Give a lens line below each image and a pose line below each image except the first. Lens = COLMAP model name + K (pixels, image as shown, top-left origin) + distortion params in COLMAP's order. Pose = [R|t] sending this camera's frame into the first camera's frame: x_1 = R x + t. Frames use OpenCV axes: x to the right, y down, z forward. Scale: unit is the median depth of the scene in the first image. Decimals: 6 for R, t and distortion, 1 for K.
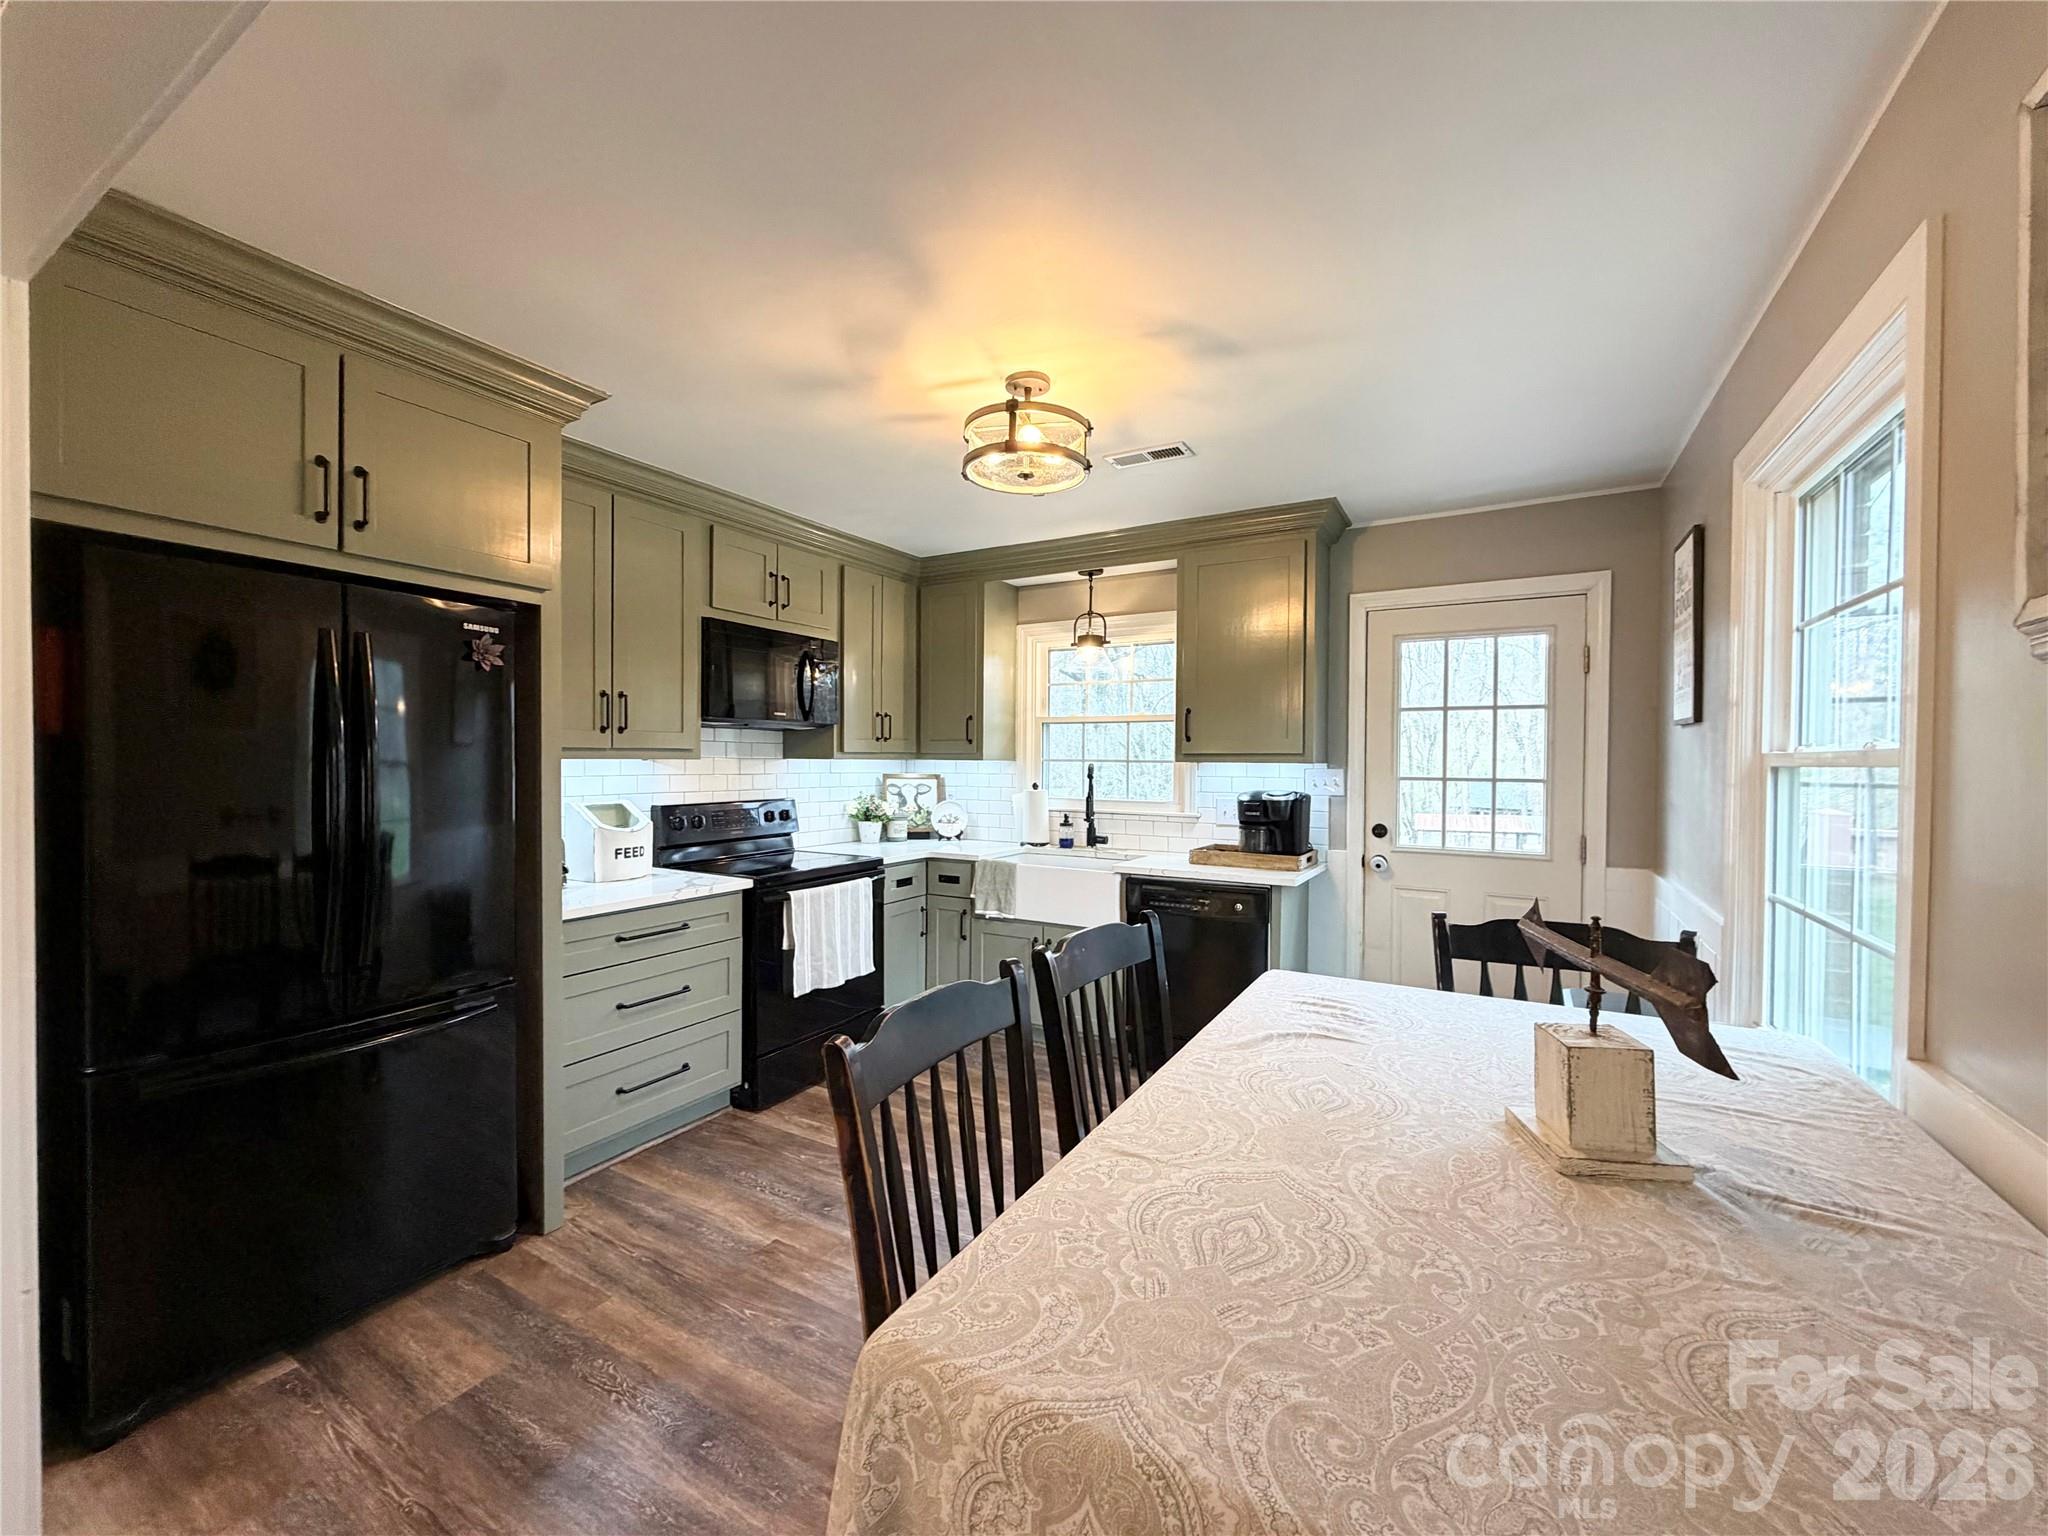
lens RADIAL K [[819.5, 0, 1018.0], [0, 819.5, 769.9], [0, 0, 1]] dist [0.002286, 0.000178]
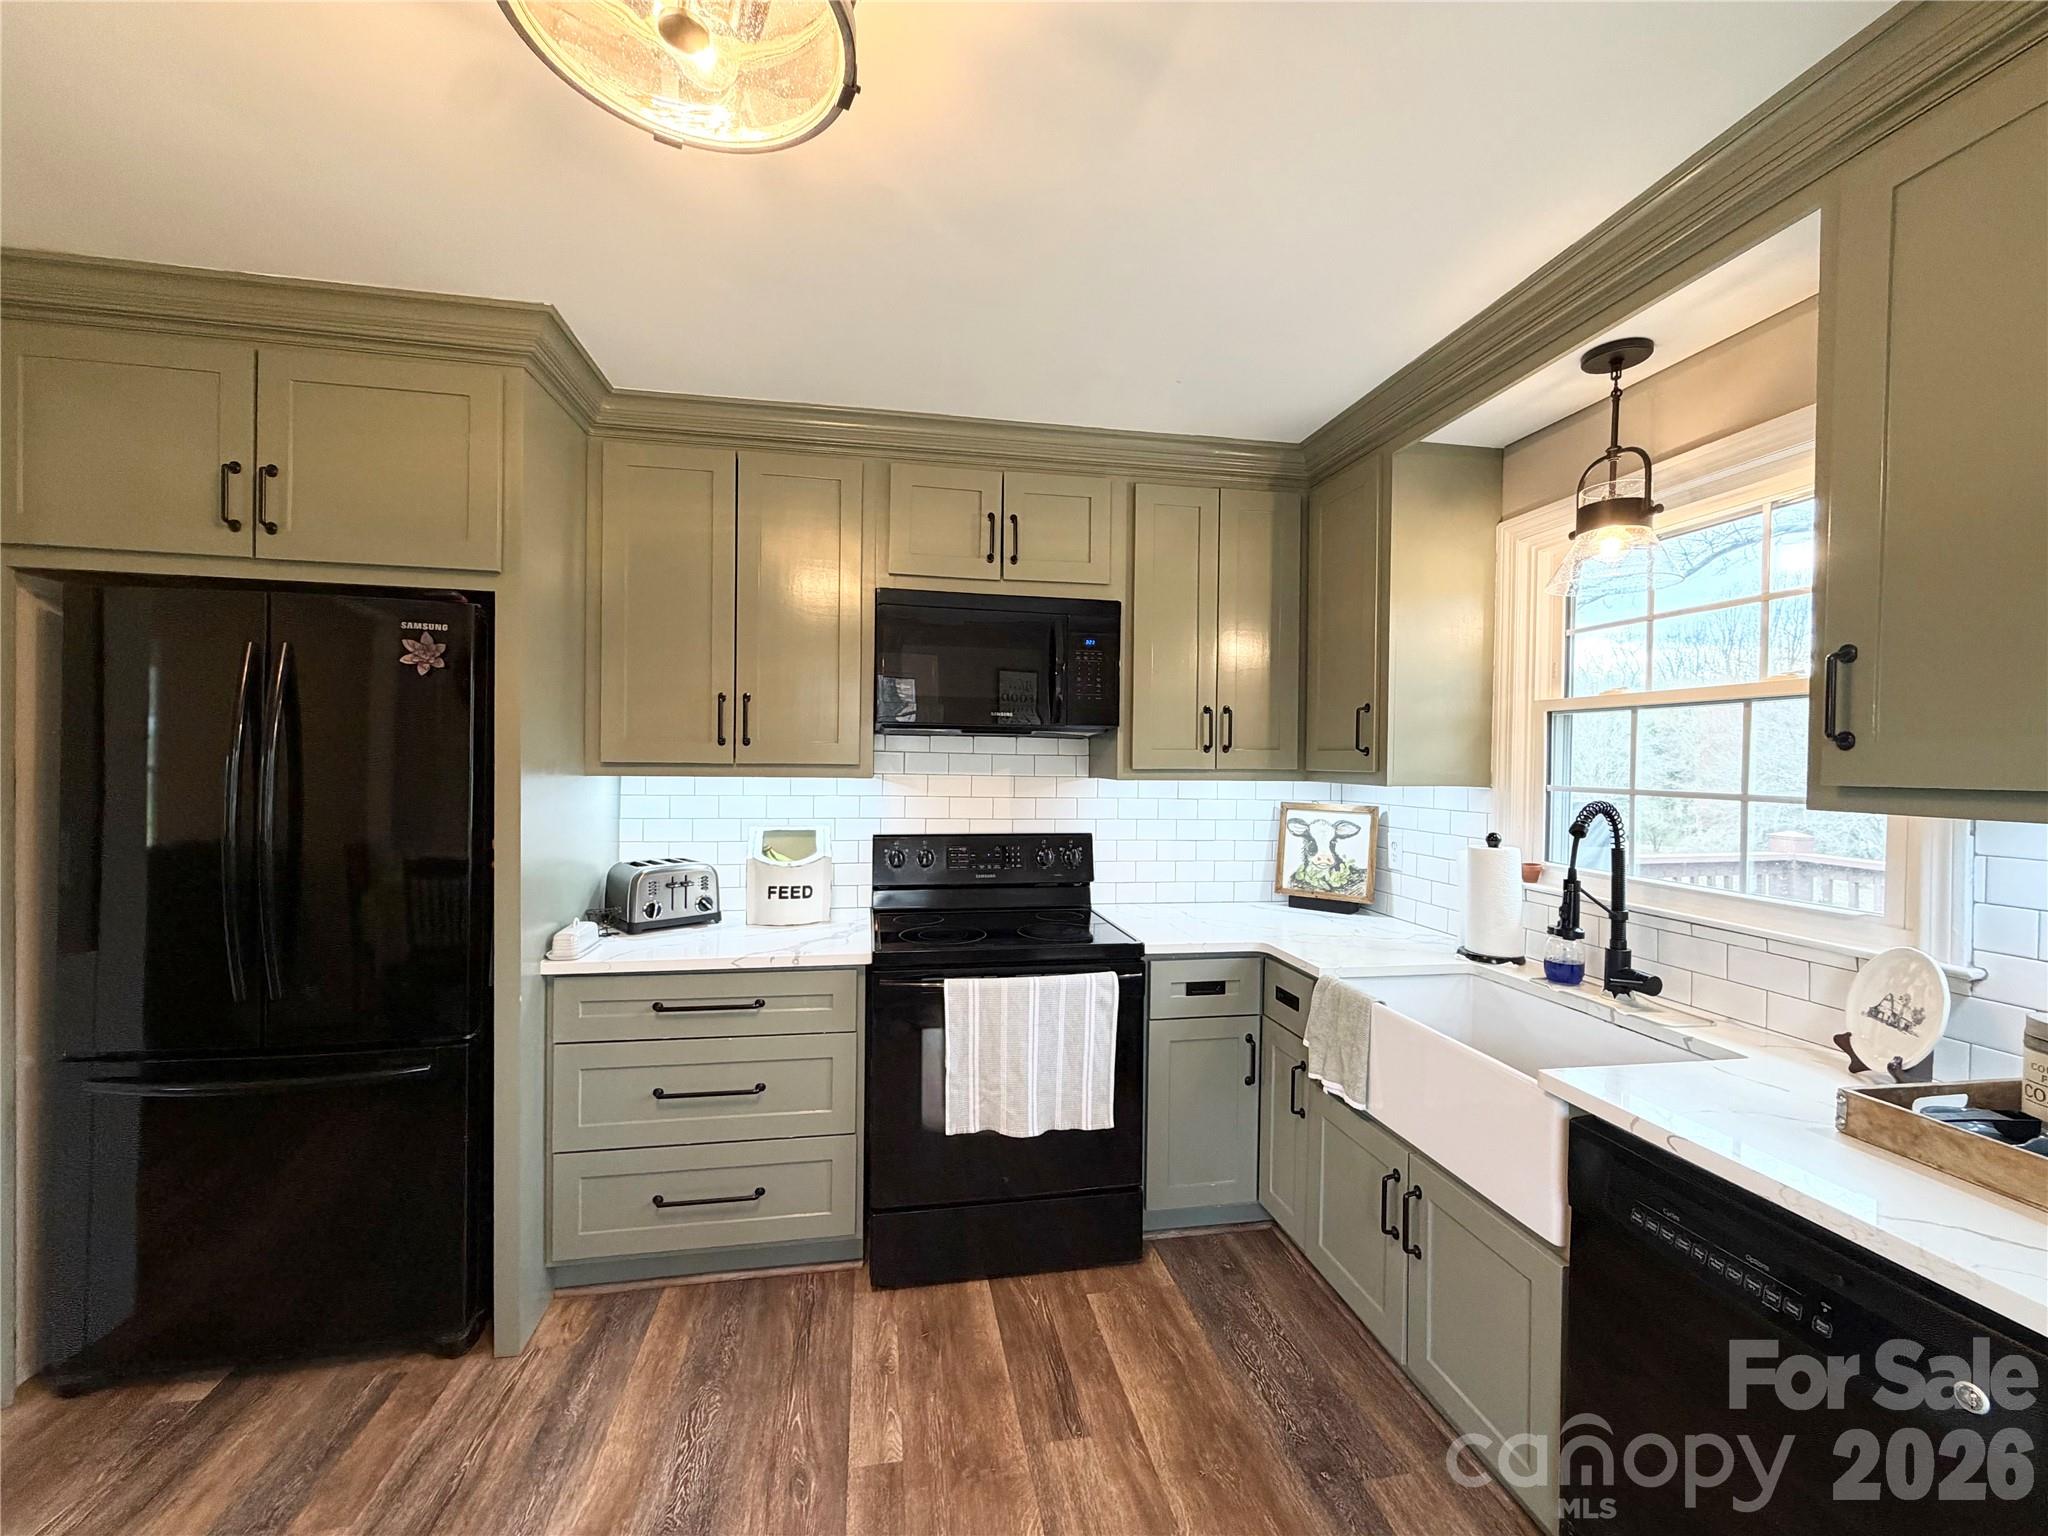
lens RADIAL K [[819.5, 0, 1017.5], [0, 819.5, 770.4], [0, 0, 1]] dist [0.002286, 0.000178]
pose [[0.647903, 0.011376, -0.761638, 0.342785], [-0.019872, 0.999801, -0.001972, -0.026543], [0.761464, 0.016413, 0.648000, 0.769048]]
